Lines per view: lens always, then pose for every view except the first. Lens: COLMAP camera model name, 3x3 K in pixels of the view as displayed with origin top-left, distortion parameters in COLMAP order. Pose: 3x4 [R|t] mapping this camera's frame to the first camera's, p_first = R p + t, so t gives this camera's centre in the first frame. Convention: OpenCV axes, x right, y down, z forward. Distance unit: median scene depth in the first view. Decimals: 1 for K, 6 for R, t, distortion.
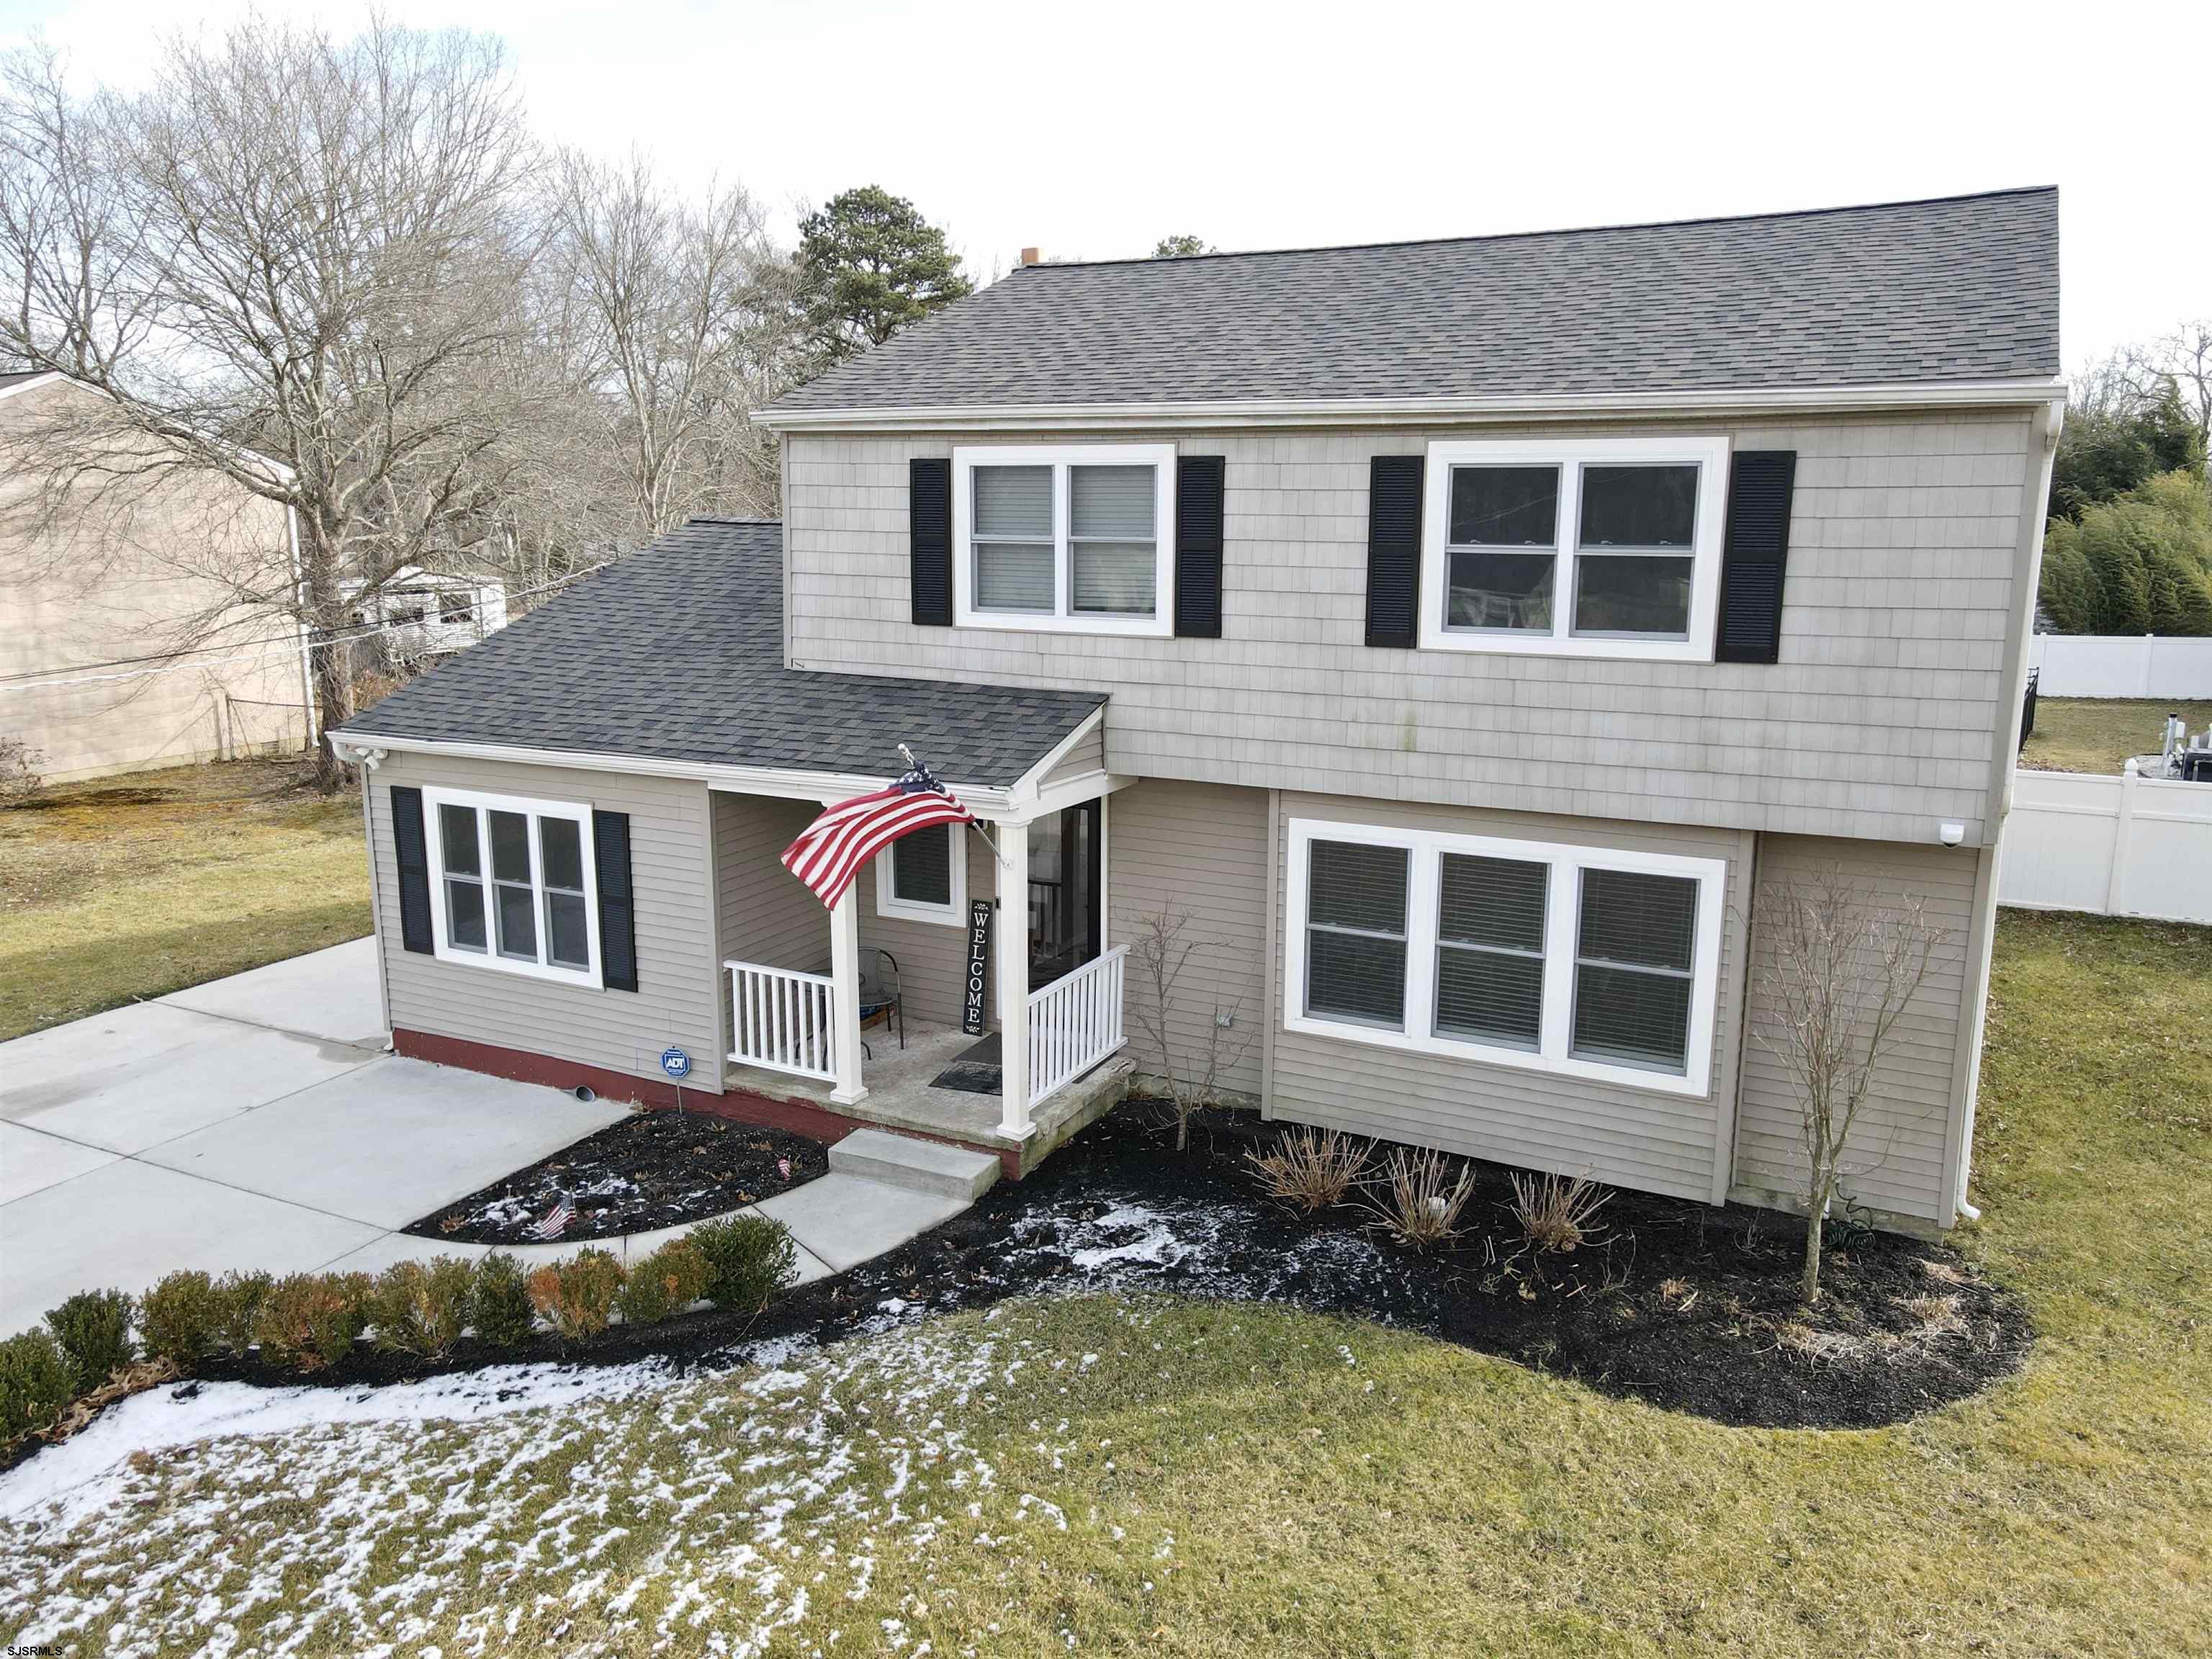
lens RADIAL K [[1611.3, 0, 1106.0], [0, 1611.3, 829.5], [0, 0, 1]] dist [-0.017354, 0.054600]
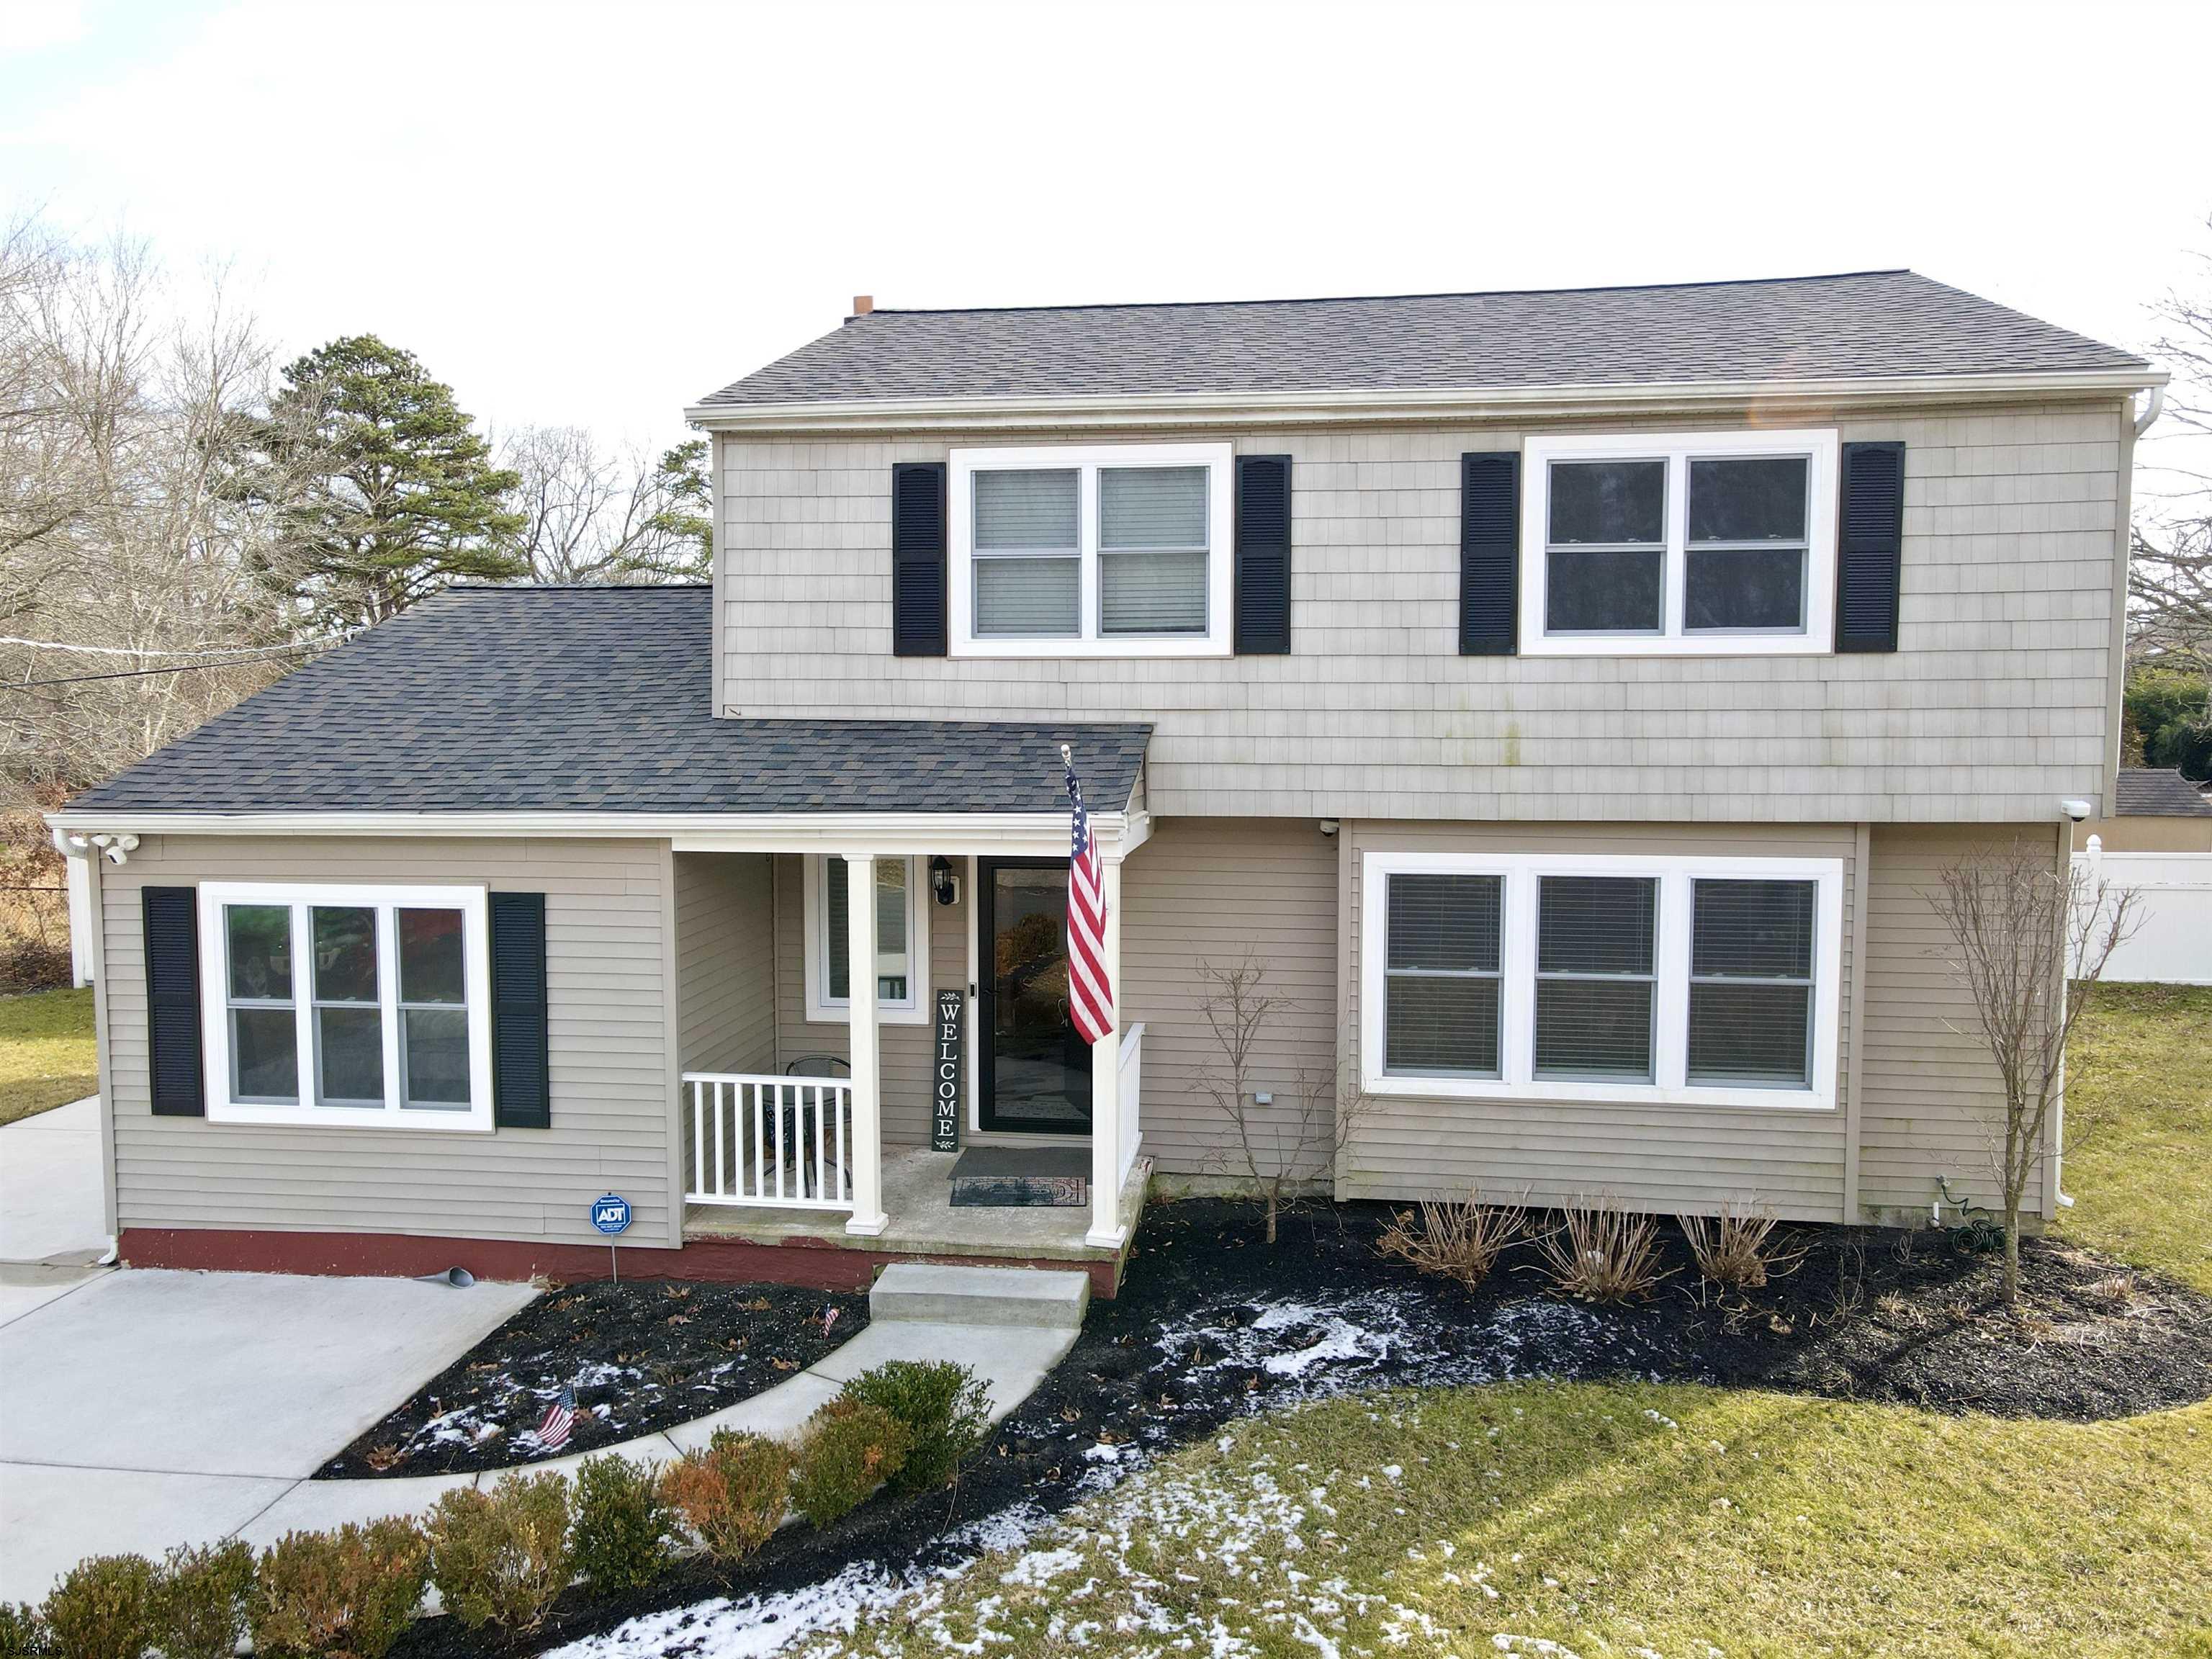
lens RADIAL K [[1611.7, 0, 1106.0], [0, 1611.7, 829.5], [0, 0, 1]] dist [0.008301, 0.003076]
pose [[0.944956, -0.029470, 0.325868, -0.333947], [0.069380, 0.991335, -0.111539, 0.074564], [-0.319757, 0.128008, 0.938813, 0.201961]]
